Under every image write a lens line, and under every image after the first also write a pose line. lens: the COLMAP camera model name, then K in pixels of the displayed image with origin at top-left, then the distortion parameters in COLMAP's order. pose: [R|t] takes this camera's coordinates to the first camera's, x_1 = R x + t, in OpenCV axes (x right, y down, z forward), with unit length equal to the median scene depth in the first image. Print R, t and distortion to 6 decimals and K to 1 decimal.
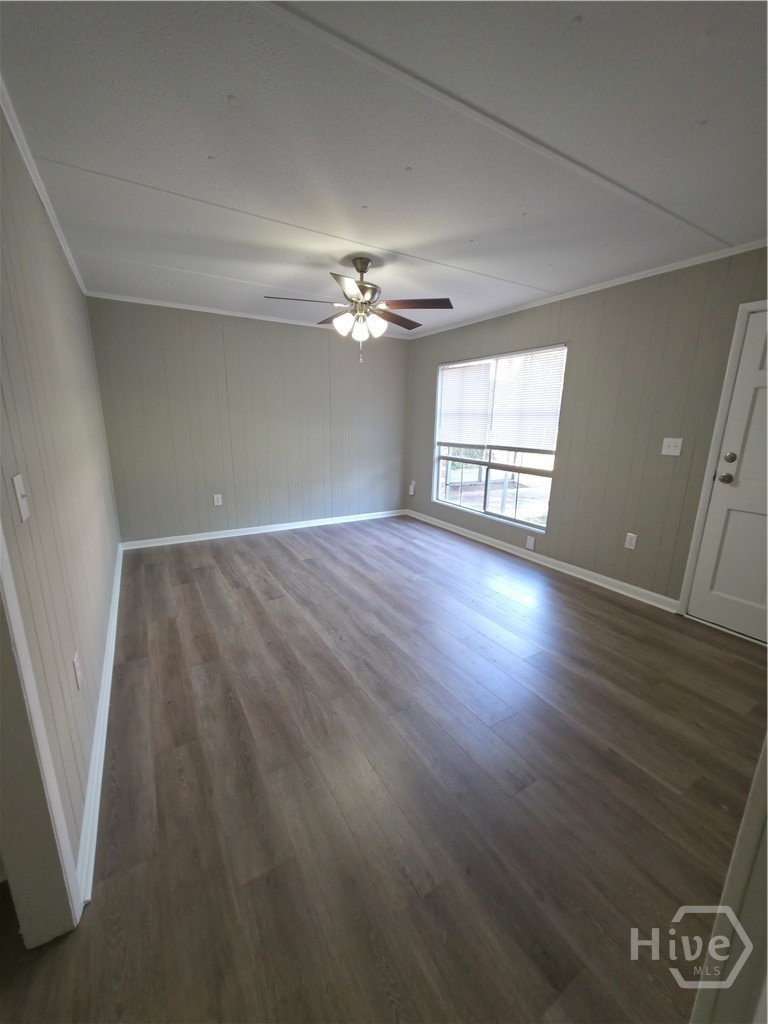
lens RADIAL K [[406.5, 0, 391.6], [0, 406.5, 515.3], [0, 0, 1]] dist [0.006261, -0.000133]
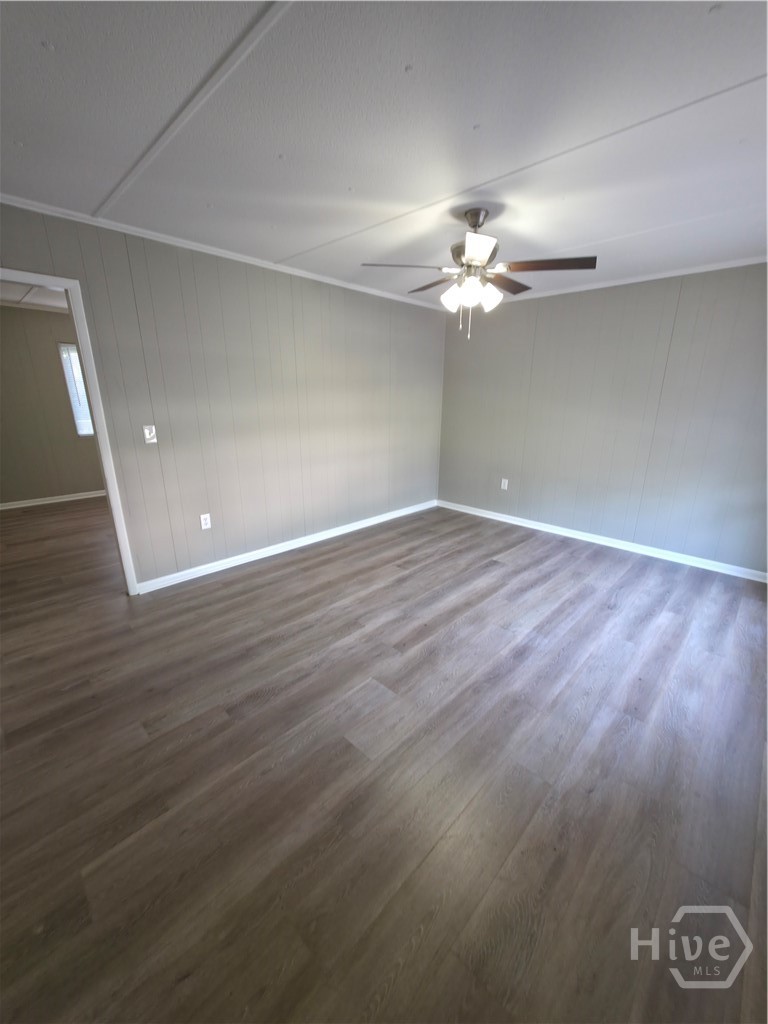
lens RADIAL K [[406.5, 0, 387.6], [0, 406.5, 518.3], [0, 0, 1]] dist [0.006261, -0.000133]
pose [[0.244883, 0.266004, -0.932349, 0.652647], [-0.228059, 0.950450, 0.211268, -0.140573], [0.942349, 0.160894, 0.293413, 0.556435]]
